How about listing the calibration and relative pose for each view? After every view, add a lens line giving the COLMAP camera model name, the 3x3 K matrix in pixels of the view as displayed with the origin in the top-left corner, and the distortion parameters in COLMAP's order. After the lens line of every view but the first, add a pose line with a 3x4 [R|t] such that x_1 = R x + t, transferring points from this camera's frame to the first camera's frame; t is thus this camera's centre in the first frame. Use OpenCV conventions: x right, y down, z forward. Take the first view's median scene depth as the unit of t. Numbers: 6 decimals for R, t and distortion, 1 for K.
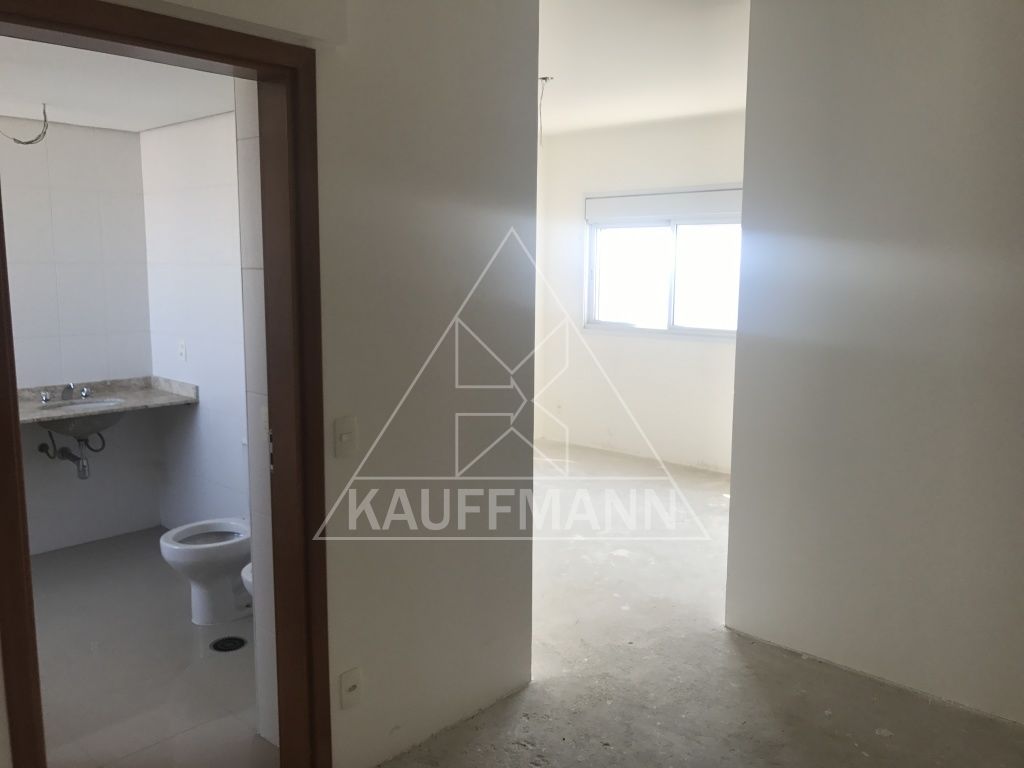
lens RADIAL K [[843.5, 0, 513.5], [0, 843.5, 390.8], [0, 0, 1]] dist [0.043693, -0.044643]
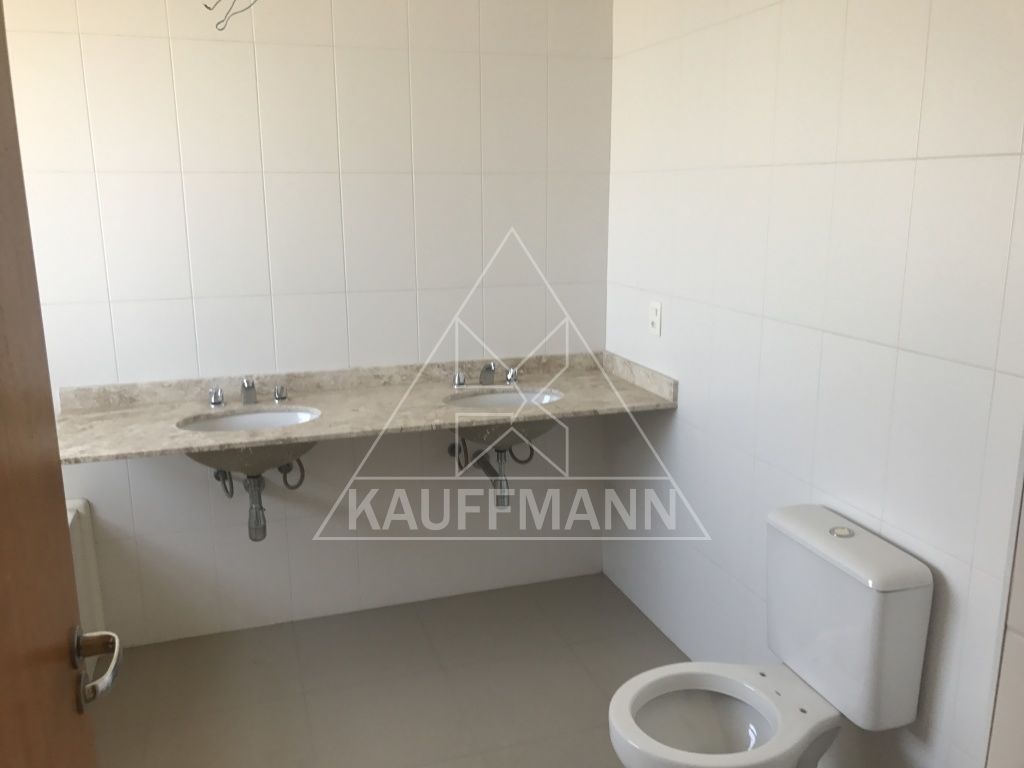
lens RADIAL K [[843.5, 0, 507.7], [0, 843.5, 385.0], [0, 0, 1]] dist [0.043693, -0.044643]
pose [[0.874783, 0.087667, -0.476517, -0.194213], [-0.048413, 0.994388, 0.094066, -0.051502], [0.482089, -0.059217, 0.874118, 0.427854]]
